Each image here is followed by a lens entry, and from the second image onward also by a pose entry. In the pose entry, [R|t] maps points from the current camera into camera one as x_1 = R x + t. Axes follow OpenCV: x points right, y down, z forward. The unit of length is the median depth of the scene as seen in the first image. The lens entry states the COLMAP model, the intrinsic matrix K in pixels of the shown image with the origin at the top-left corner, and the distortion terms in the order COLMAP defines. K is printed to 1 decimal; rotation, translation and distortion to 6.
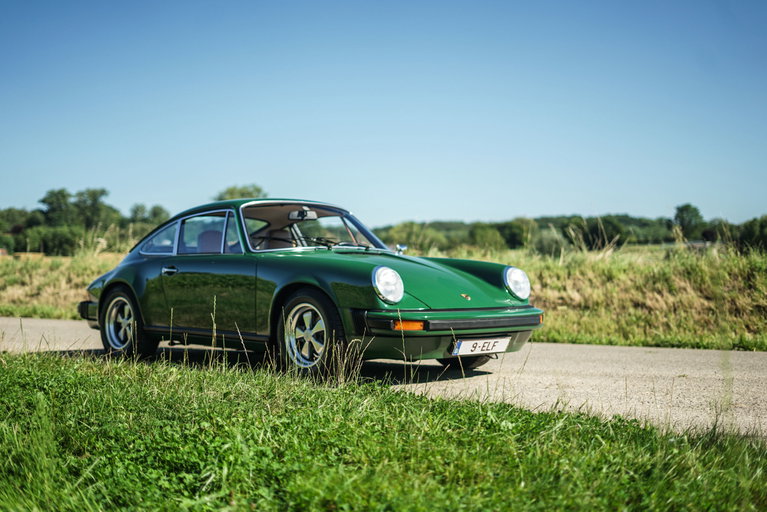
lens RADIAL K [[1126.8, 0, 369.9], [0, 1126.8, 256.2], [0, 0, 1]] dist [-0.031881, -0.052381]
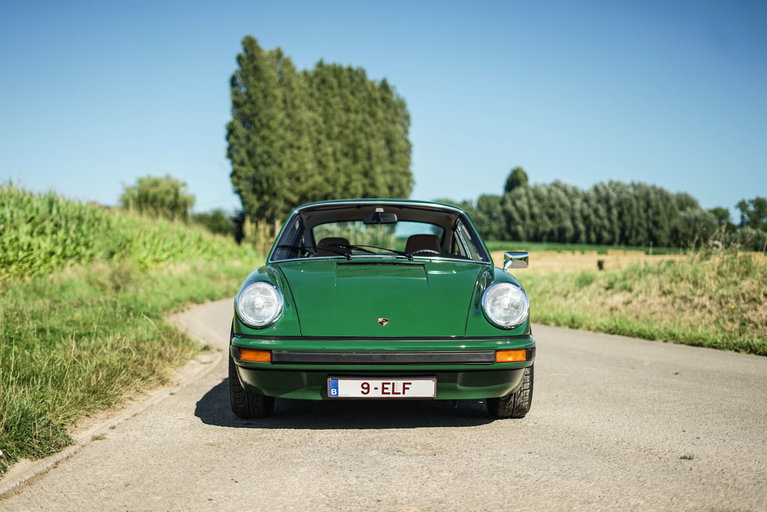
lens RADIAL K [[1176.4, 0, 383.5], [0, 1176.4, 256.0], [0, 0, 1]] dist [0.009450, 0.046408]
pose [[0.737449, -0.006538, -0.675371, 0.281380], [0.005358, 0.999978, -0.003830, -0.002441], [0.675382, -0.000795, 0.737468, 0.186309]]
